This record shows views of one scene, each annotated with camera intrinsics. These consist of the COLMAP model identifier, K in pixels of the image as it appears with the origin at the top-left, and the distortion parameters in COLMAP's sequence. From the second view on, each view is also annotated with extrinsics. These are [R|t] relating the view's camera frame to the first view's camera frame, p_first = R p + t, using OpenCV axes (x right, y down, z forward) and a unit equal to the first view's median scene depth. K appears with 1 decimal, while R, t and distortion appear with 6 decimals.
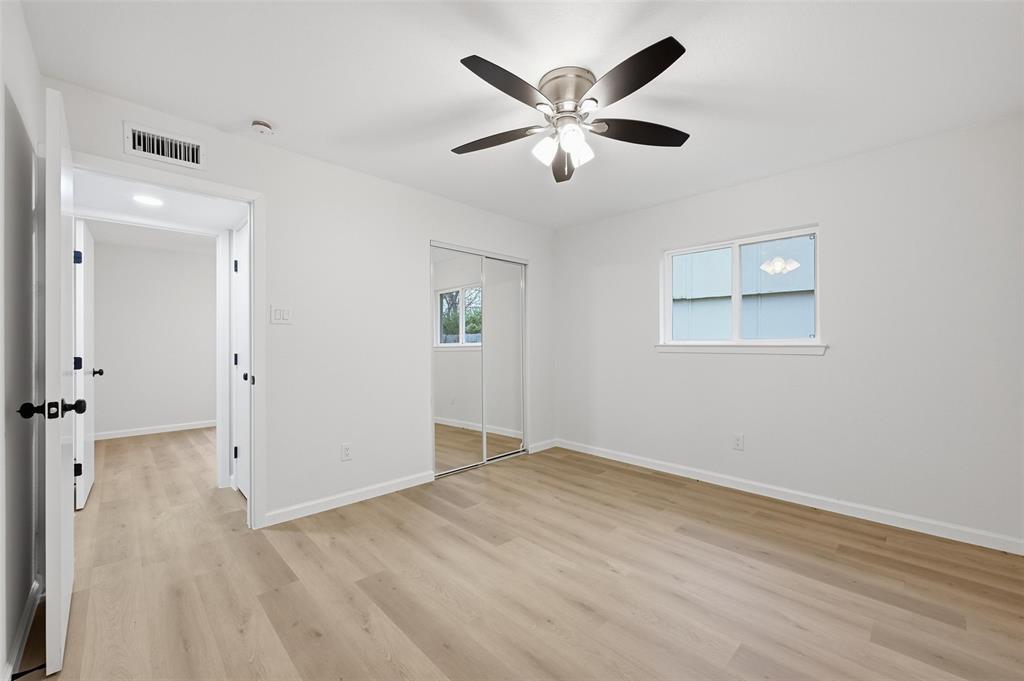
lens RADIAL K [[404.0, 0, 511.4], [0, 404.0, 343.0], [0, 0, 1]] dist [0.002809, -0.000123]
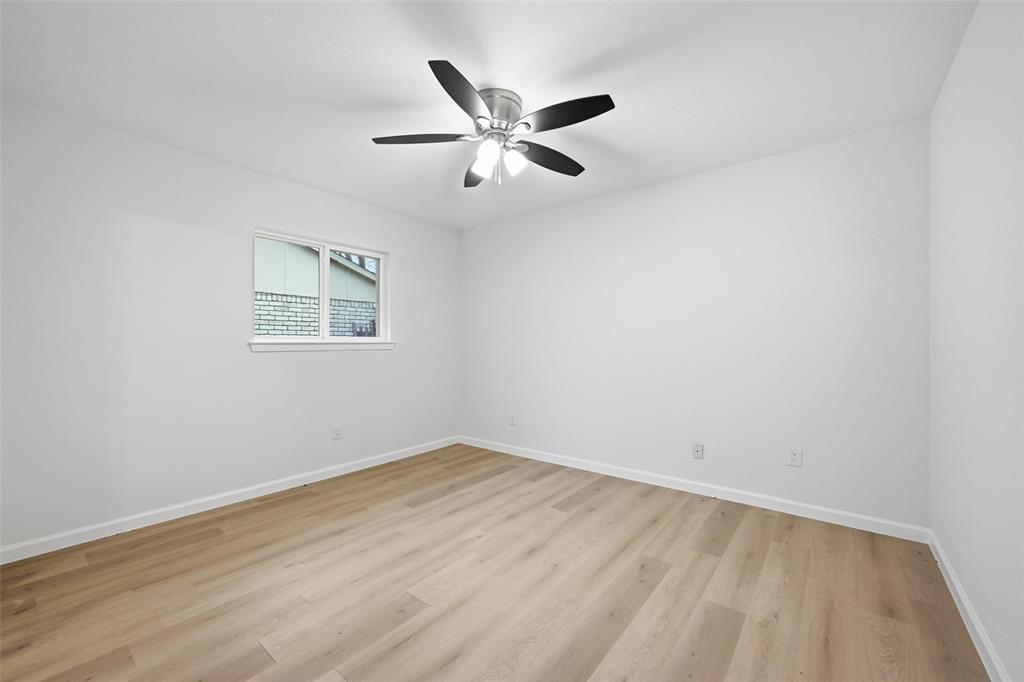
lens RADIAL K [[412.3, 0, 513.2], [0, 412.3, 337.9], [0, 0, 1]] dist [0.000714, 0.000032]
pose [[-0.131908, 0.011730, 0.991193, -0.730771], [-0.000492, 0.999929, -0.011898, 0.007607], [-0.991262, -0.002058, -0.131893, 0.832131]]
